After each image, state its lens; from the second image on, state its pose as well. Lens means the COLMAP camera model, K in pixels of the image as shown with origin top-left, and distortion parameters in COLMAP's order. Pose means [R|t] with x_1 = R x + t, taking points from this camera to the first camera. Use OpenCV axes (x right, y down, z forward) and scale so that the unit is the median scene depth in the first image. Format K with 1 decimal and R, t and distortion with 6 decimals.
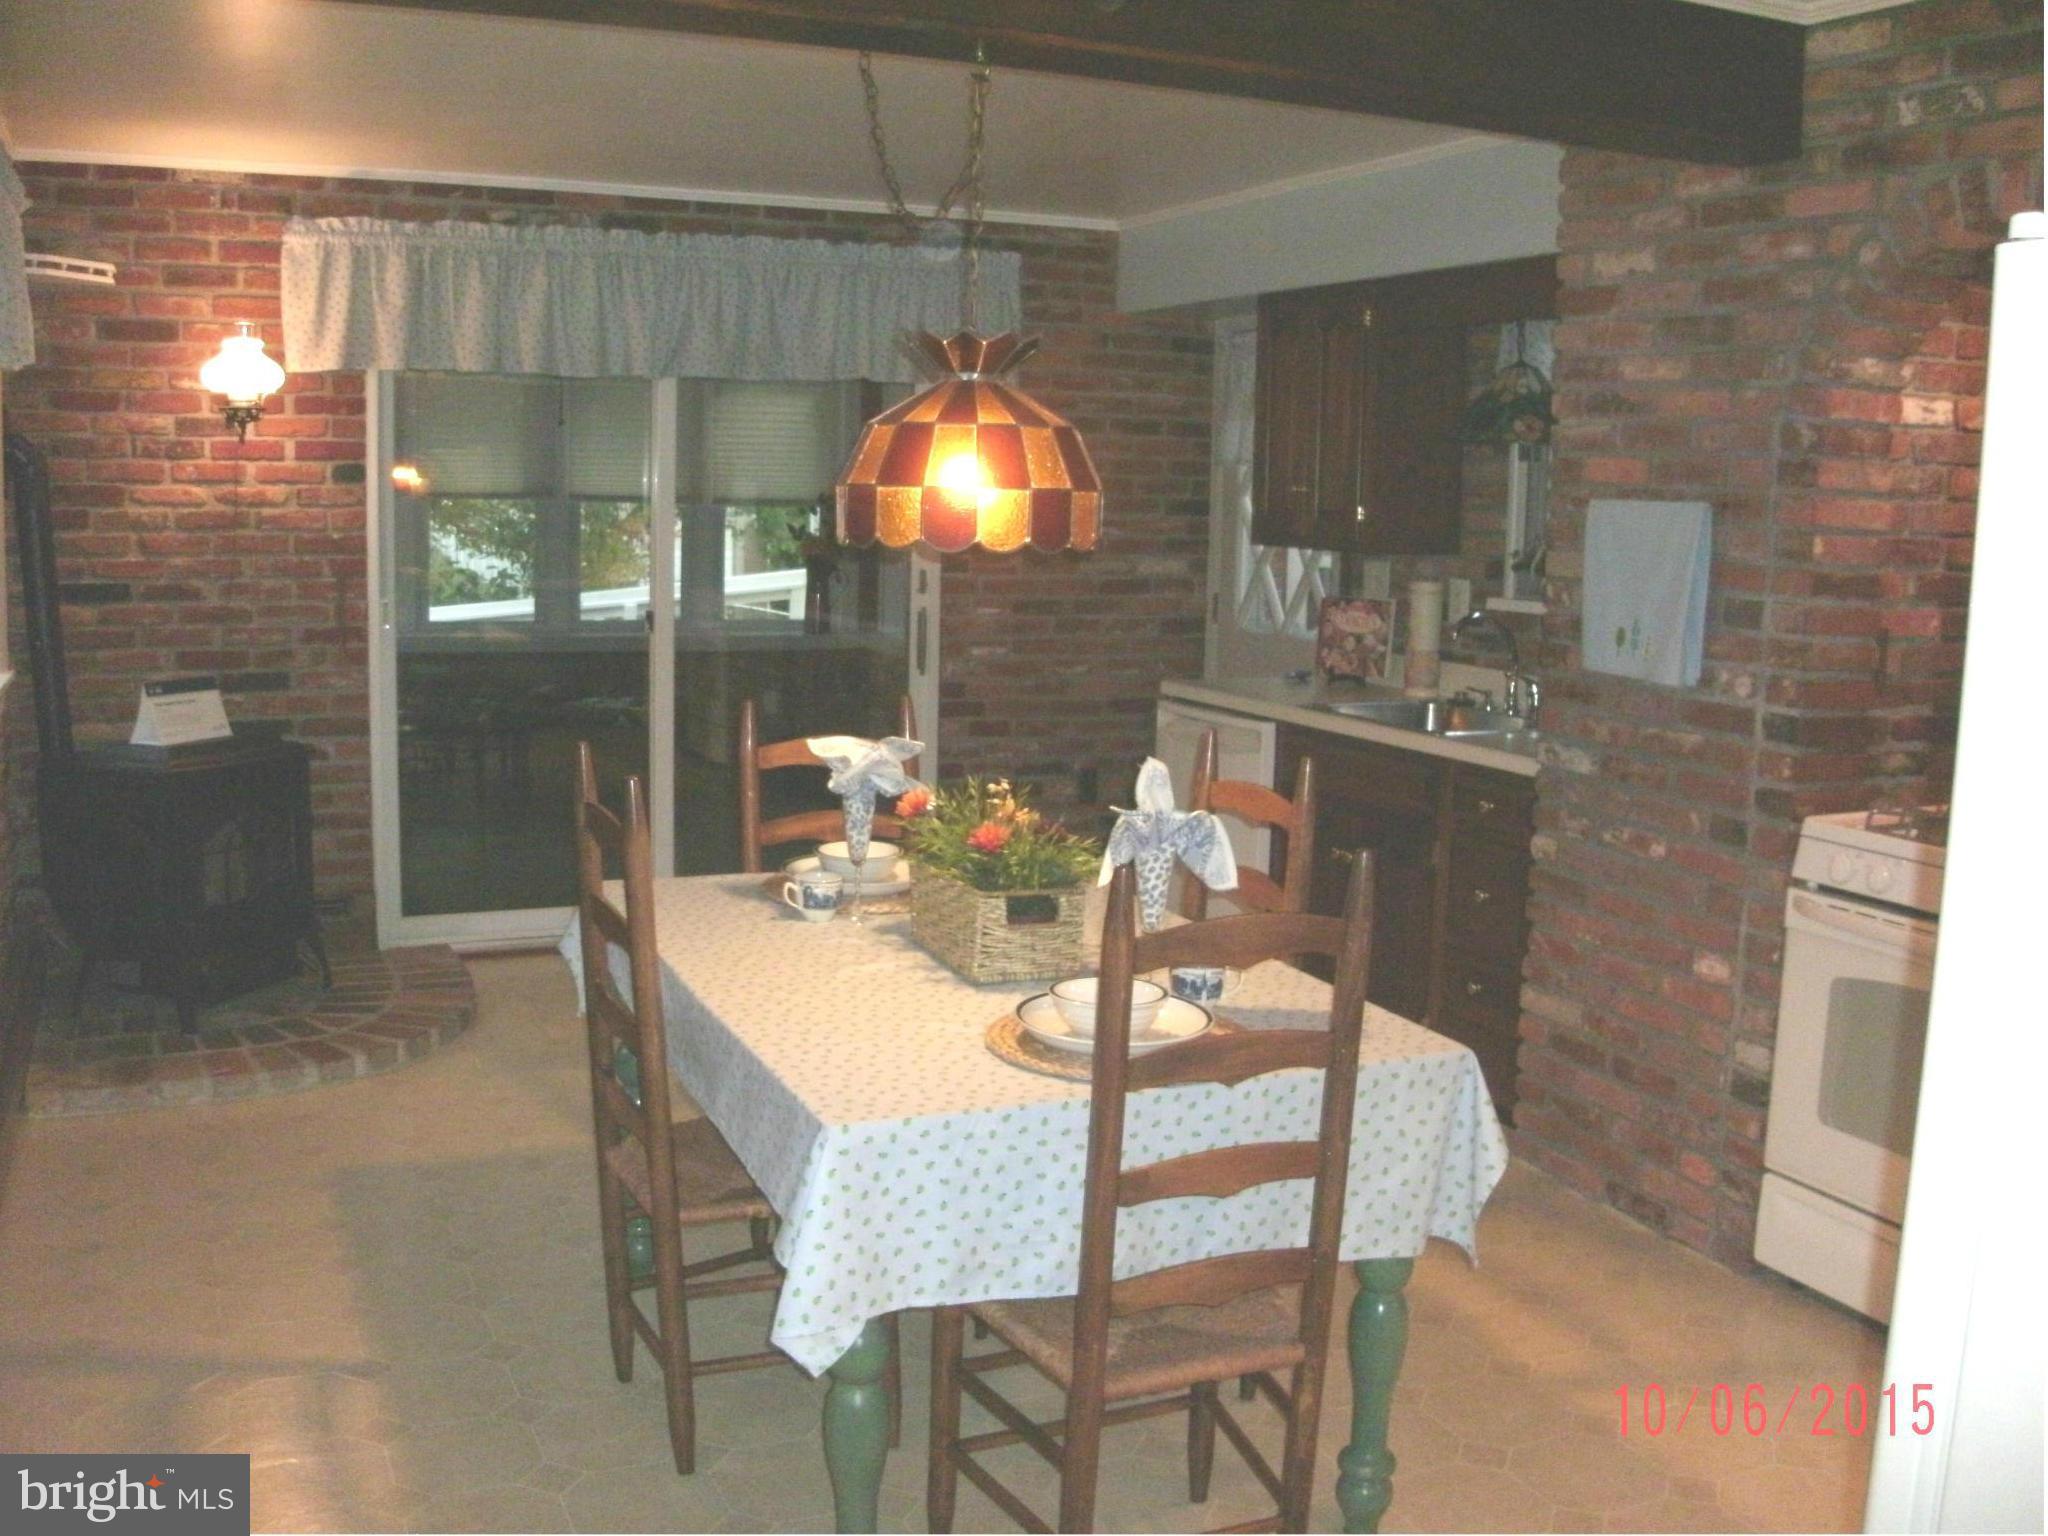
lens RADIAL K [[1928.0, 0, 1024.3], [0, 1928.0, 740.9], [0, 0, 1]] dist [-0.220501, 0.175675]
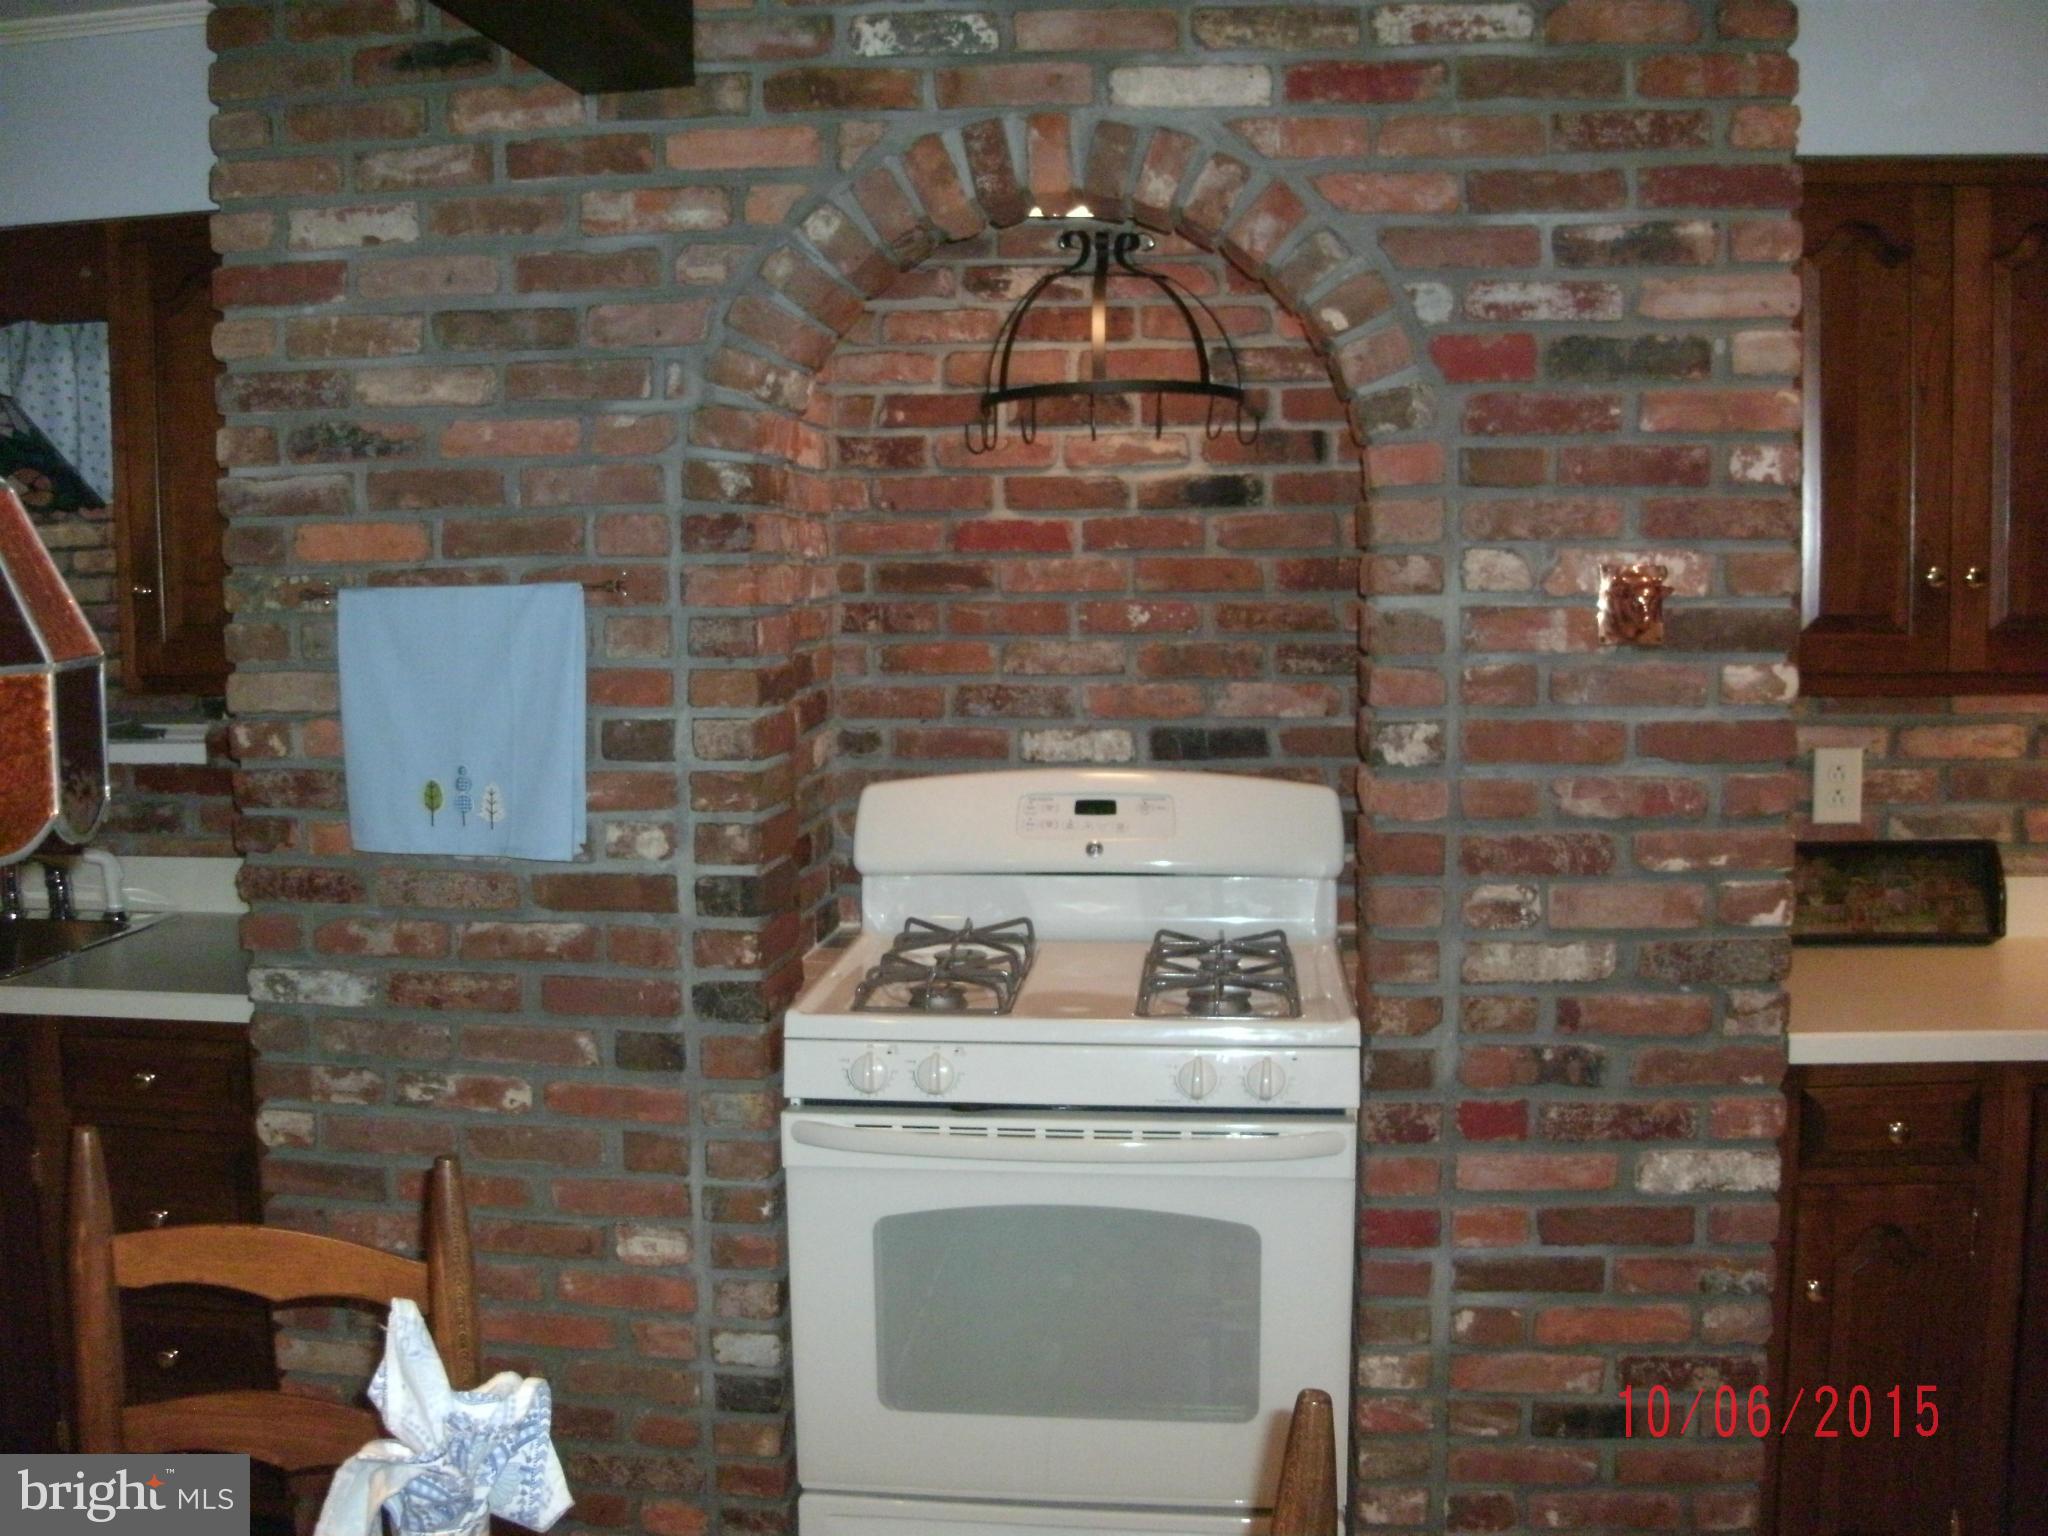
lens RADIAL K [[1928.0, 0, 1024.3], [0, 1928.0, 740.9], [0, 0, 1]] dist [-0.220501, 0.175675]
pose [[0.520311, -0.114616, 0.846250, -0.137873], [0.138832, 0.989122, 0.048607, -0.082297], [-0.842616, 0.092196, 0.530564, 0.506826]]
